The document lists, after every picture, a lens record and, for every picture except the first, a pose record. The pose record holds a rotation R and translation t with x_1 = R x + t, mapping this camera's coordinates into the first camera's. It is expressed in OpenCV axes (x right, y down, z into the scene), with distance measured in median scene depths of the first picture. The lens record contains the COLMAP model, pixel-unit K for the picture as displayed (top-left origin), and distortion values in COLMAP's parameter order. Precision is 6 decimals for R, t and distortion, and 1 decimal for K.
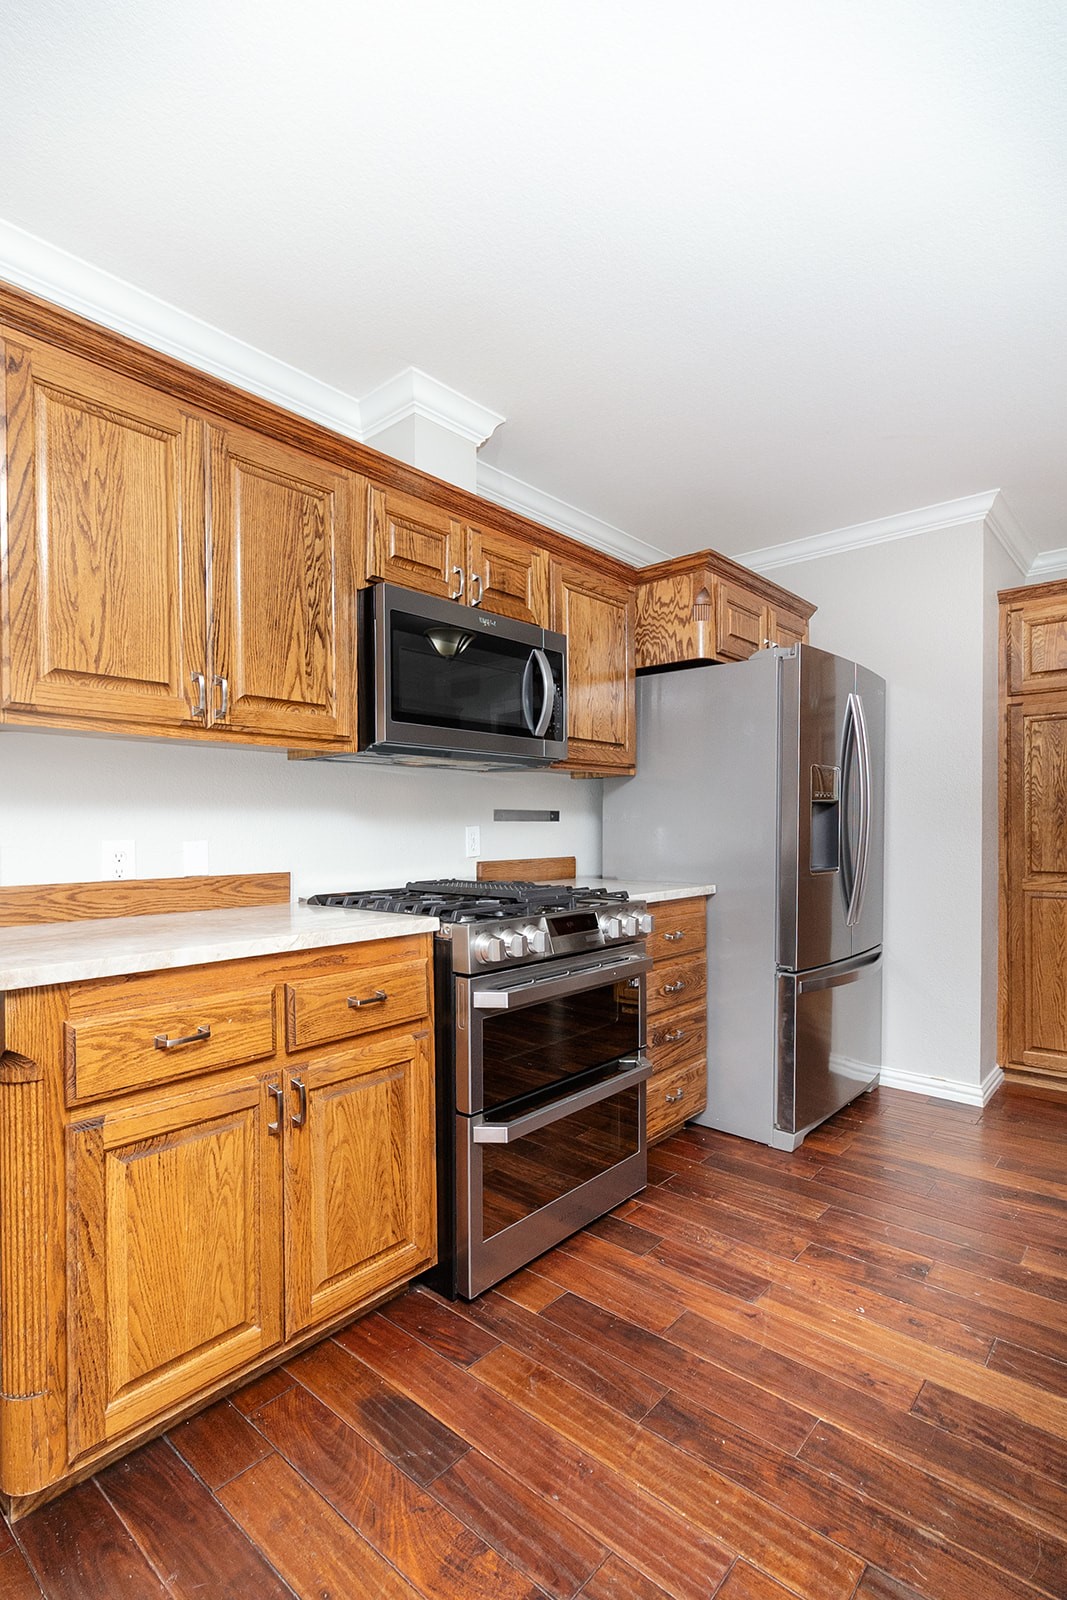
lens RADIAL K [[763.8, 0, 496.6], [0, 763.8, 834.5], [0, 0, 1]] dist [-0.000703, -0.001192]
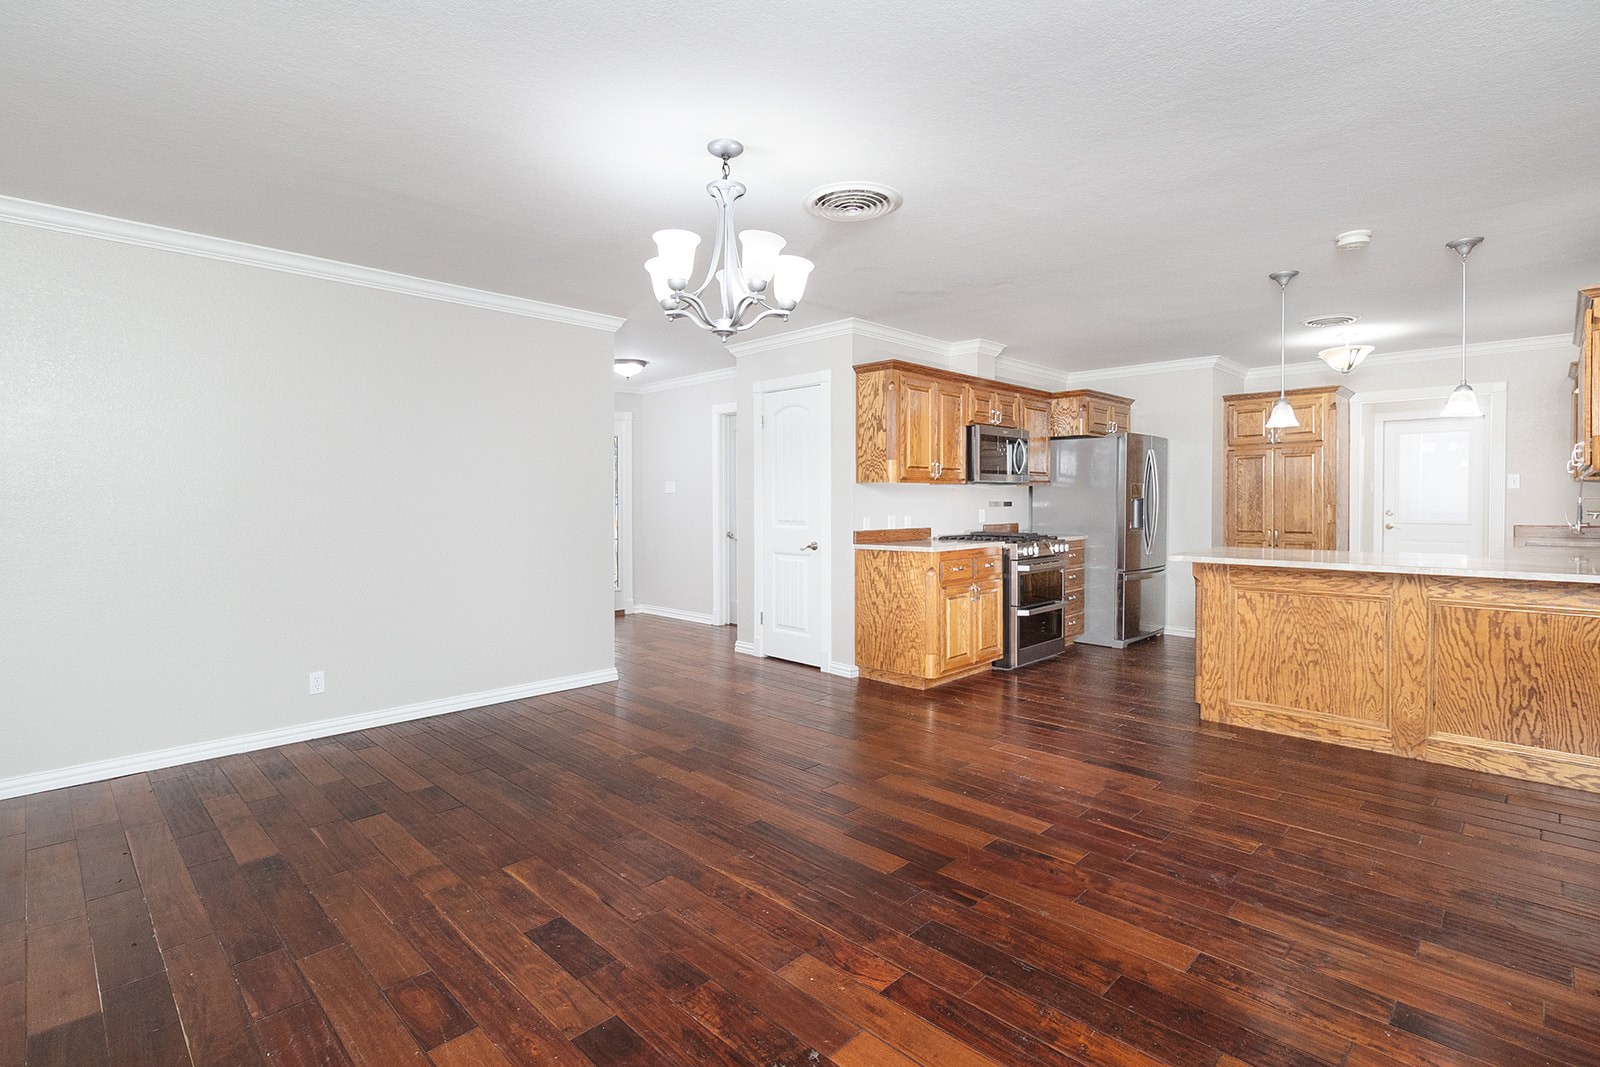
lens RADIAL K [[763.8, 0, 794.0], [0, 763.8, 507.8], [0, 0, 1]] dist [-0.000703, -0.001192]
pose [[0.999583, 0.002727, -0.028757, -0.657952], [-0.002667, 0.999994, 0.002140, -0.023610], [0.028763, -0.002062, 0.999584, -1.626863]]
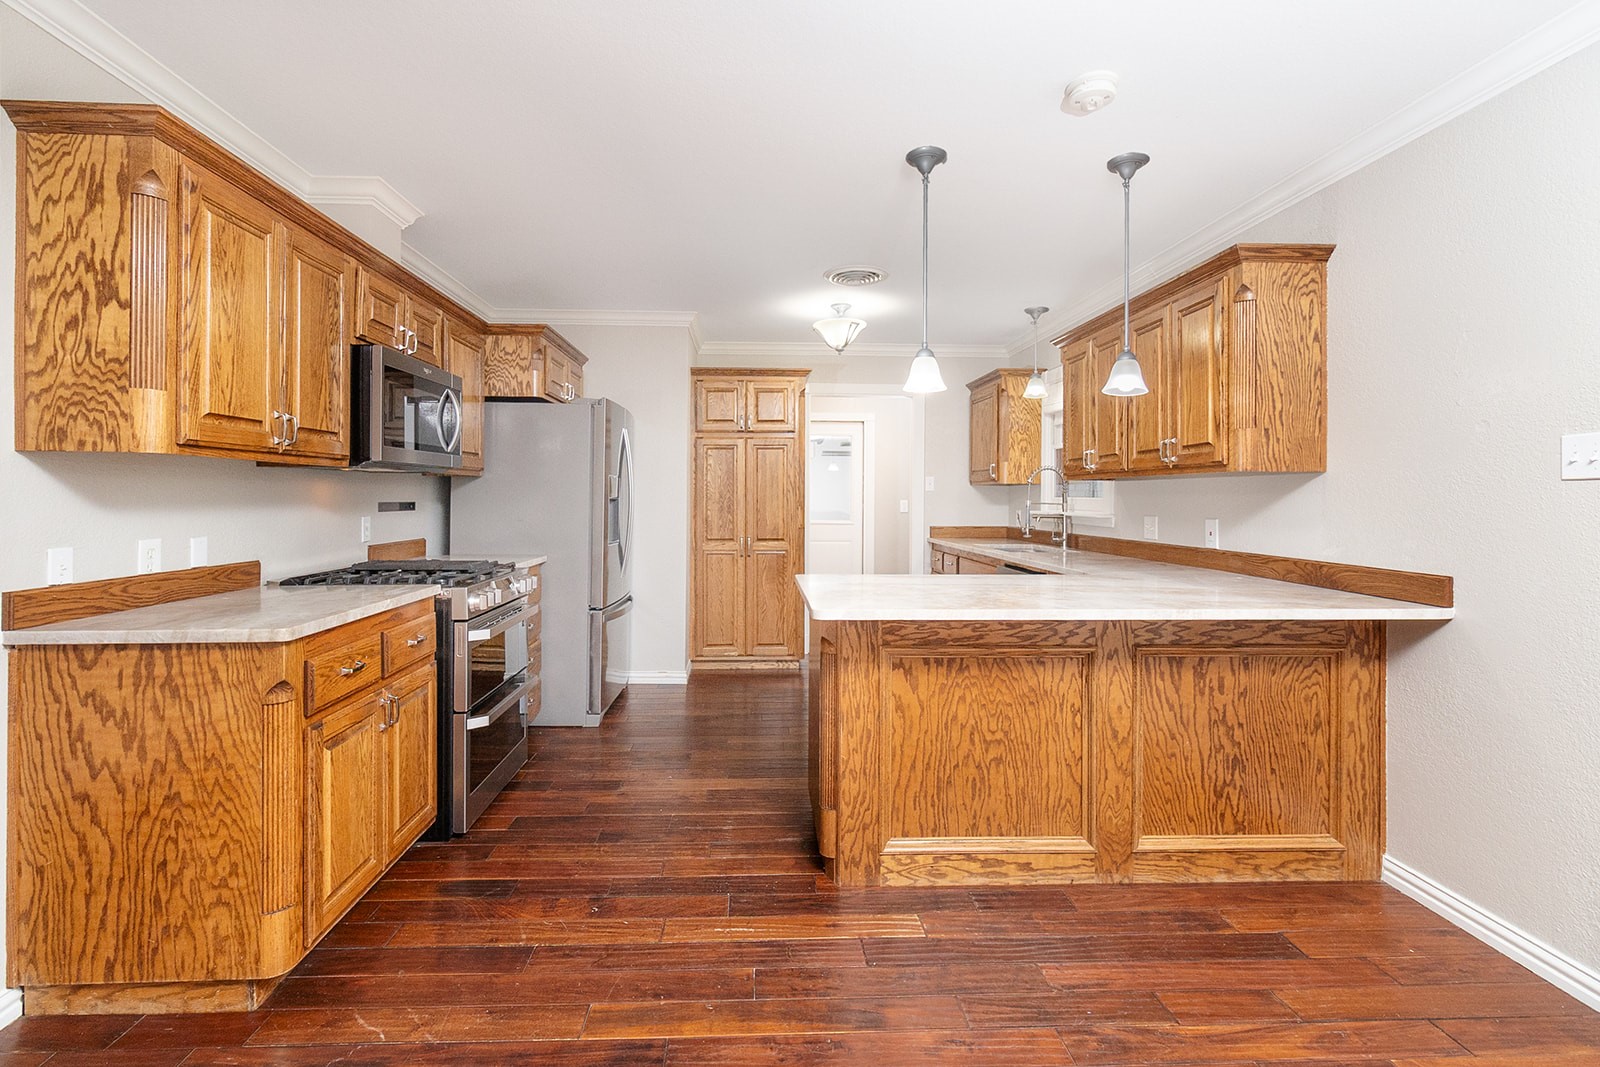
lens RADIAL K [[763.8, 0, 773.0], [0, 763.8, 497.7], [0, 0, 1]] dist [-0.000703, -0.001192]
pose [[0.711881, 0.008432, 0.702250, -0.532128], [-0.003352, 0.999957, -0.008608, -0.040769], [-0.702292, 0.003774, 0.711879, -0.413563]]
